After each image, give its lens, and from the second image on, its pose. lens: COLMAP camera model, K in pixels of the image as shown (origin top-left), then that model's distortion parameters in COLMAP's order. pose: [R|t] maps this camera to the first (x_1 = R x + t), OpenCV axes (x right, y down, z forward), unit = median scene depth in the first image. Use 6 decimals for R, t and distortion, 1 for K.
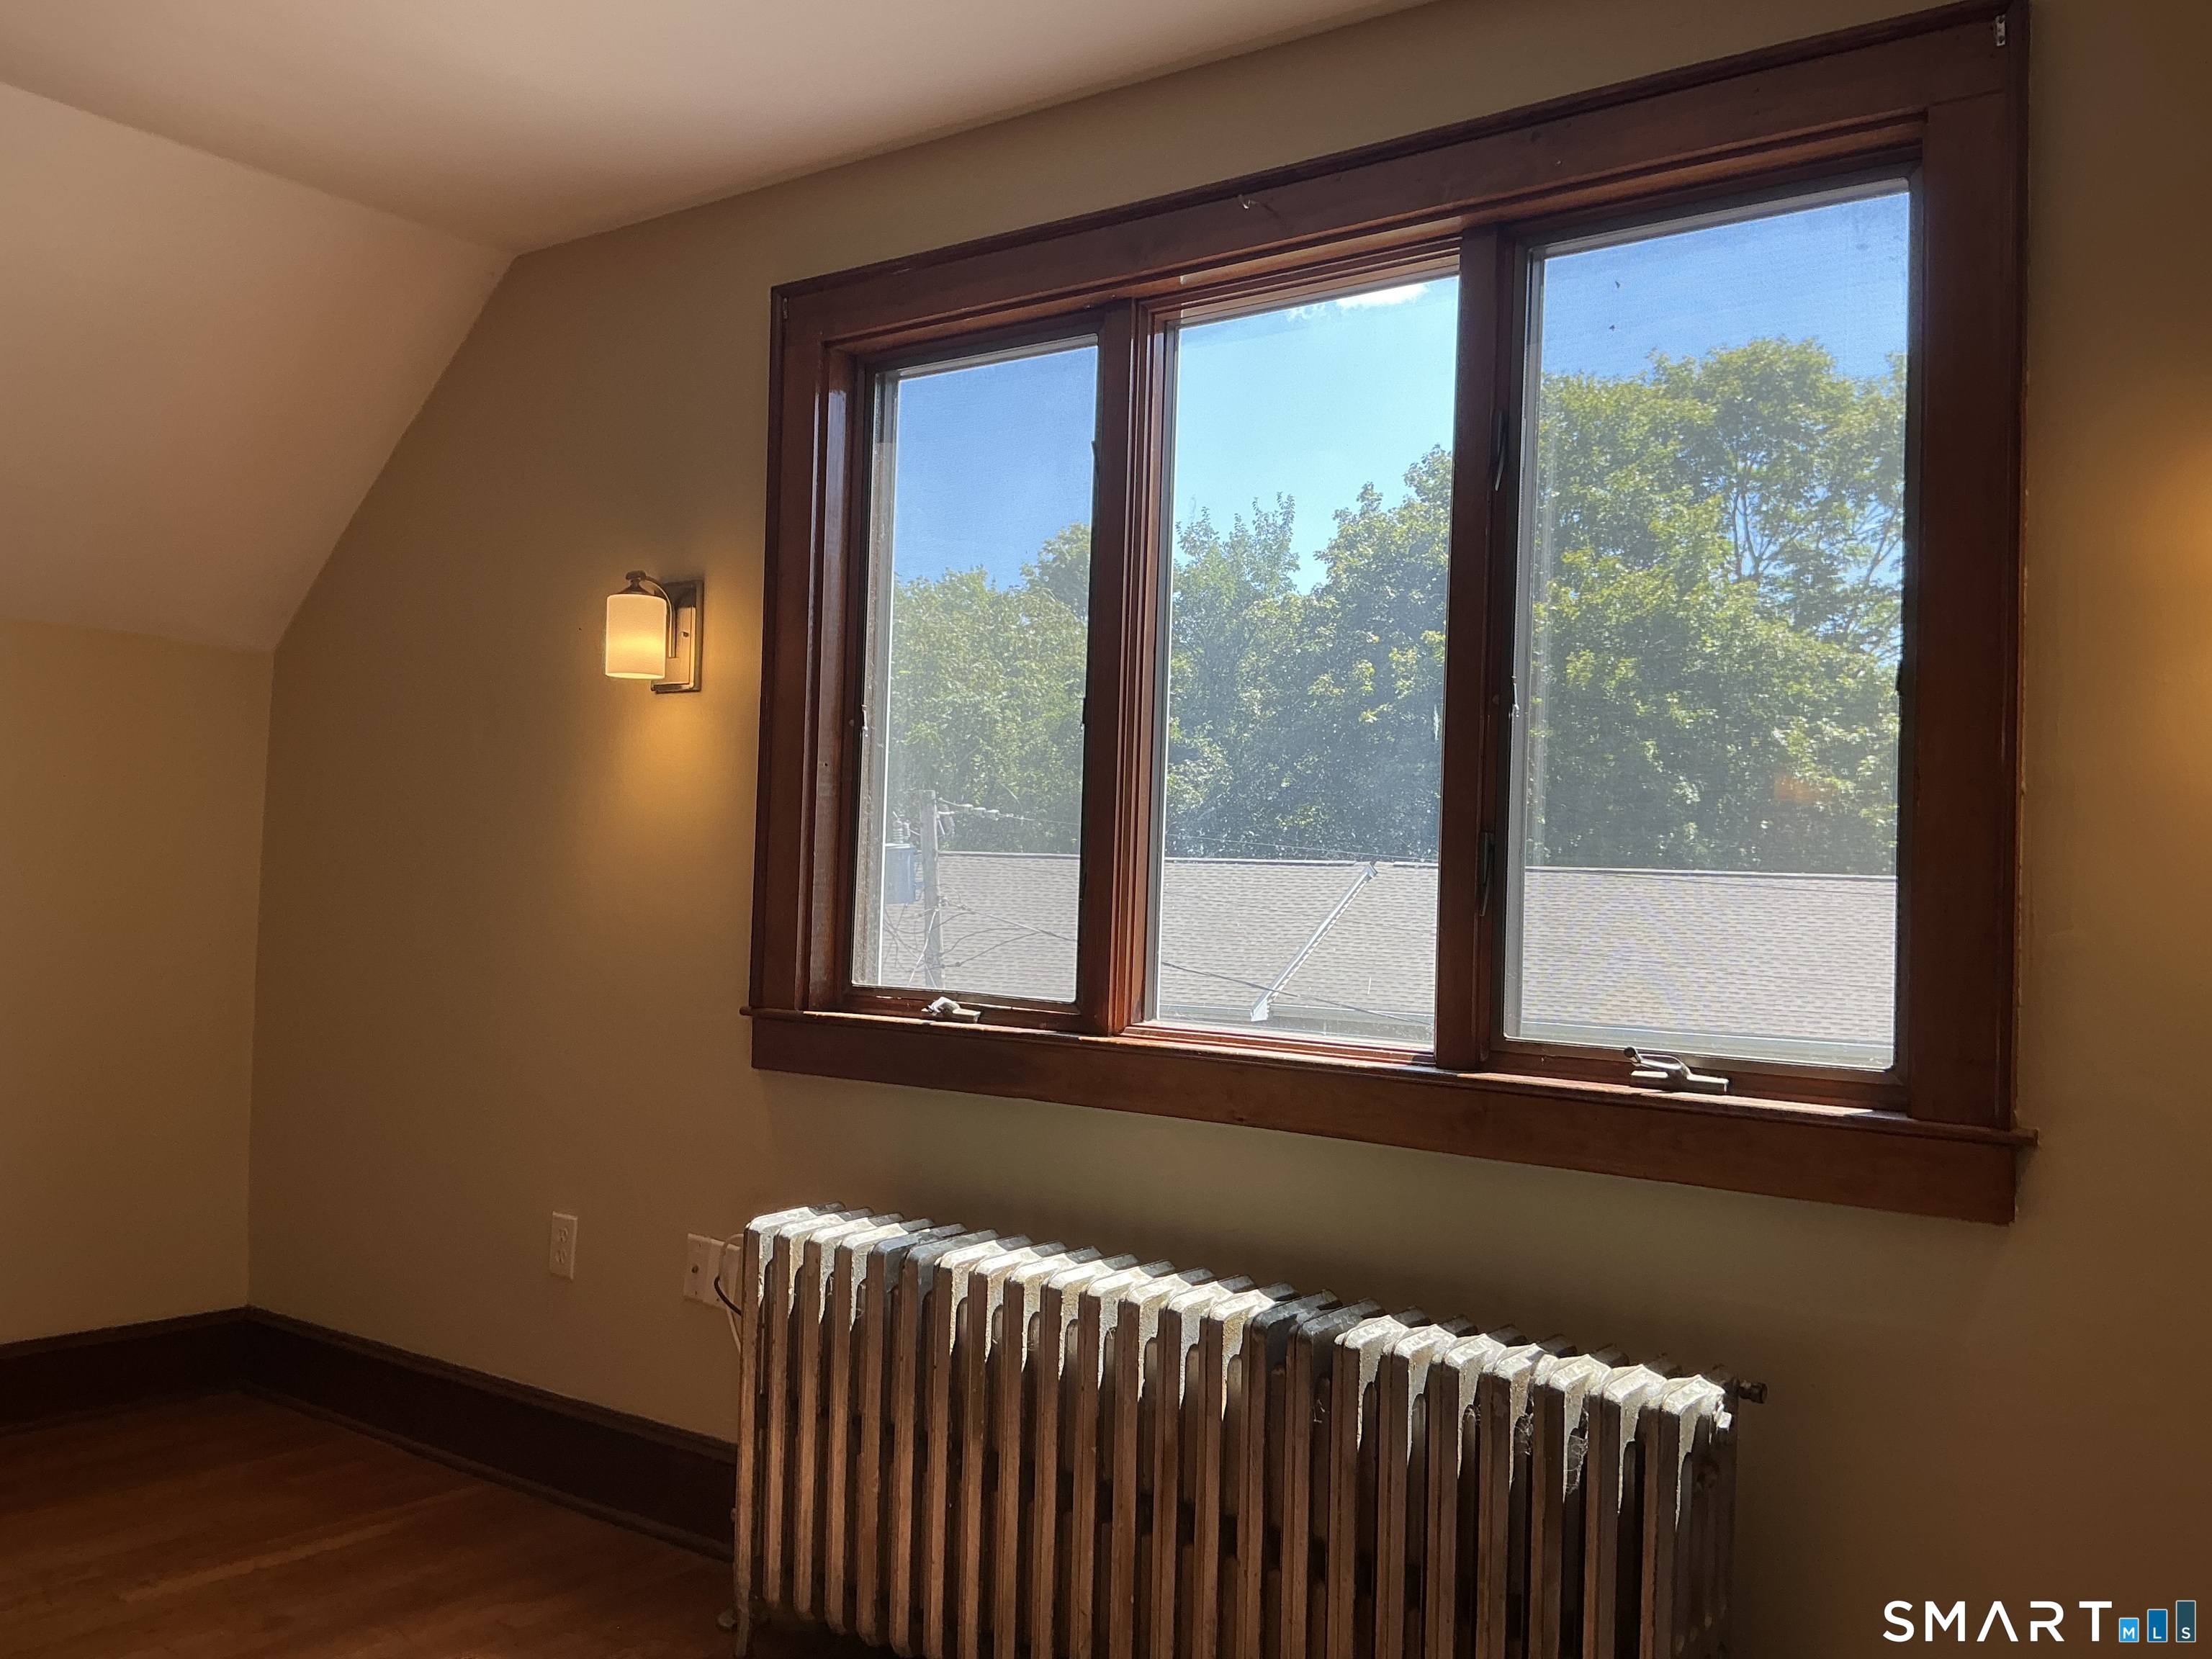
lens RADIAL K [[1878.0, 0, 1106.0], [0, 1878.0, 829.5], [0, 0, 1]] dist [0.084335, 0.000298]
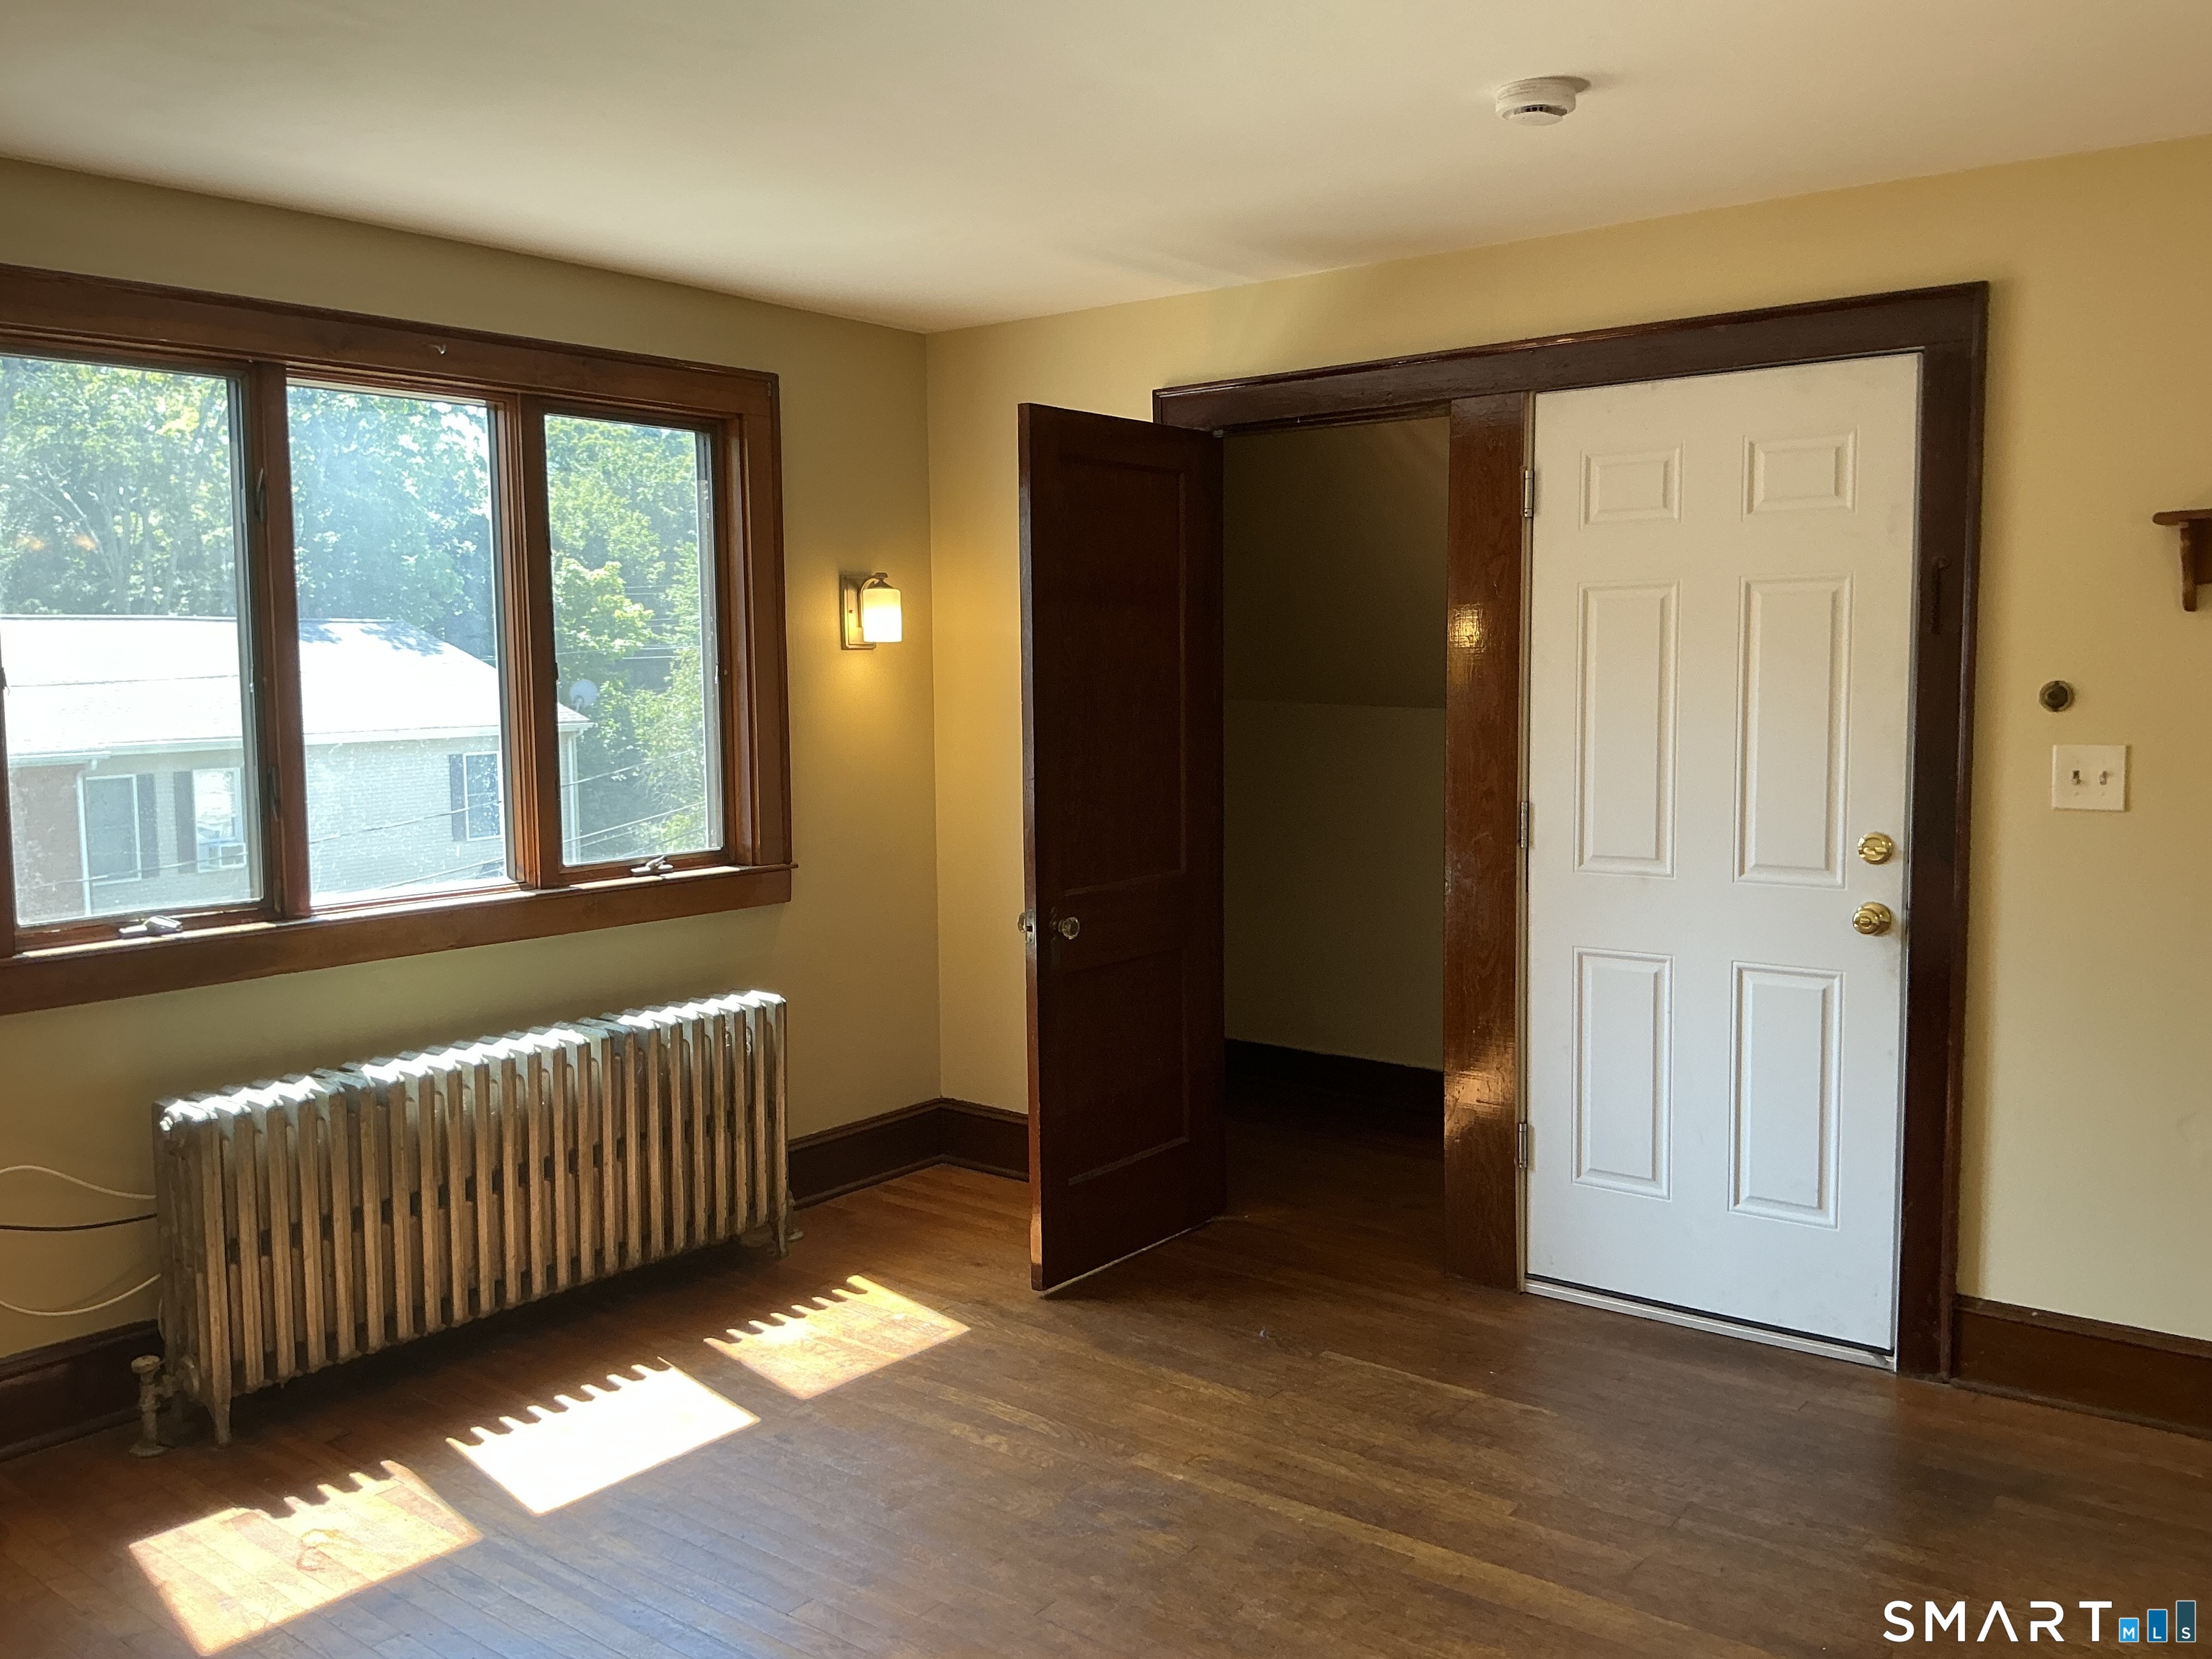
lens RADIAL K [[1878.0, 0, 1106.0], [0, 1878.0, 829.5], [0, 0, 1]] dist [0.084335, 0.000298]
pose [[0.005546, -0.124524, 0.992201, -1.477201], [-0.019737, 0.992009, 0.124610, -0.148982], [-0.999790, -0.020274, 0.003044, 0.453011]]
